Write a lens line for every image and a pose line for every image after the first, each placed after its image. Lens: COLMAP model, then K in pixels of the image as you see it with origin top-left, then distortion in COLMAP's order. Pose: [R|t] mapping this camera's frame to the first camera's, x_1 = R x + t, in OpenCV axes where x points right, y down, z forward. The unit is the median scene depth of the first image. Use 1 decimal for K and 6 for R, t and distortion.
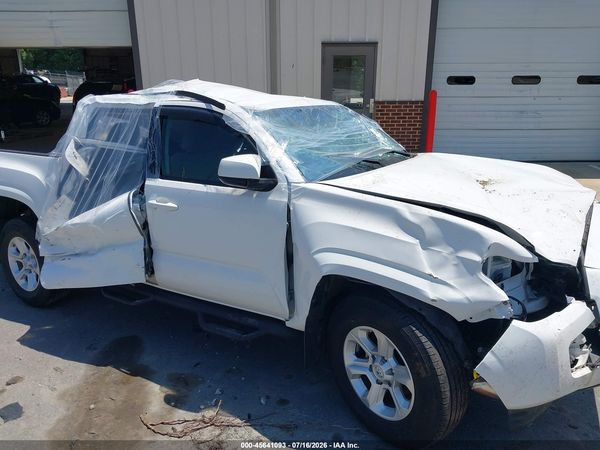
lens RADIAL K [[478.5, 0, 300.8], [0, 478.5, 223.5], [0, 0, 1]] dist [-0.011439, -0.004315]
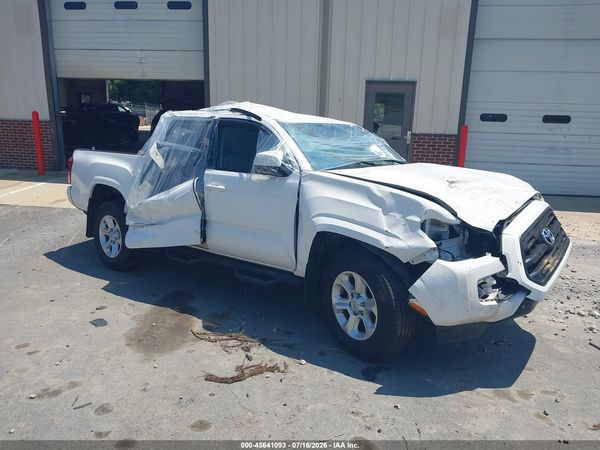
lens RADIAL K [[474.3, 0, 302.7], [0, 474.3, 223.7], [0, 0, 1]] dist [0.001889, -0.010927]
pose [[0.991680, 0.057419, -0.115209, 0.124507], [-0.065722, 0.995407, -0.069608, 0.139546], [0.110683, 0.076600, 0.990899, -0.319362]]
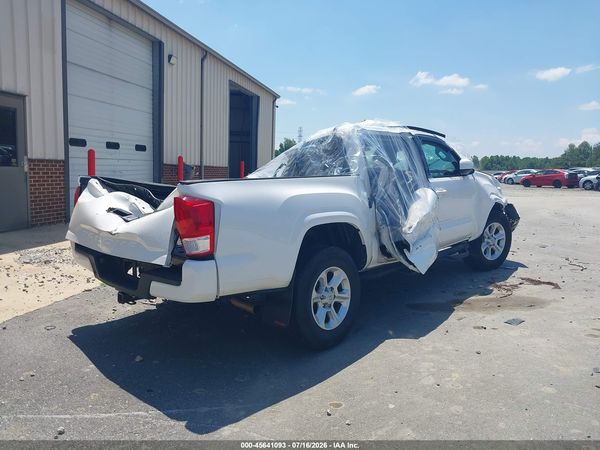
lens RADIAL K [[471.4, 0, 302.1], [0, 471.4, 221.8], [0, 0, 1]] dist [0.048592, -0.073994]
pose [[0.168418, -0.101863, 0.980438, -1.904222], [0.272947, 0.960573, 0.052913, -0.150267], [-0.947172, 0.258696, 0.189581, 1.122233]]
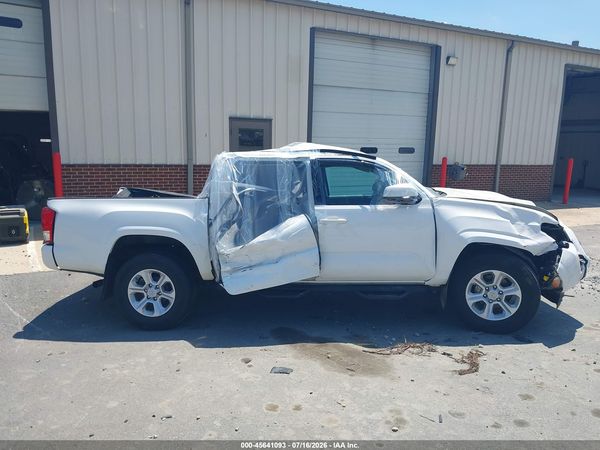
lens RADIAL K [[471.4, 0, 302.1], [0, 471.4, 221.8], [0, 0, 1]] dist [0.048592, -0.073994]
pose [[0.886074, -0.054039, 0.460383, -1.029575], [0.119898, 0.986101, -0.115015, 0.119552], [-0.447769, 0.157111, 0.880238, -0.267145]]
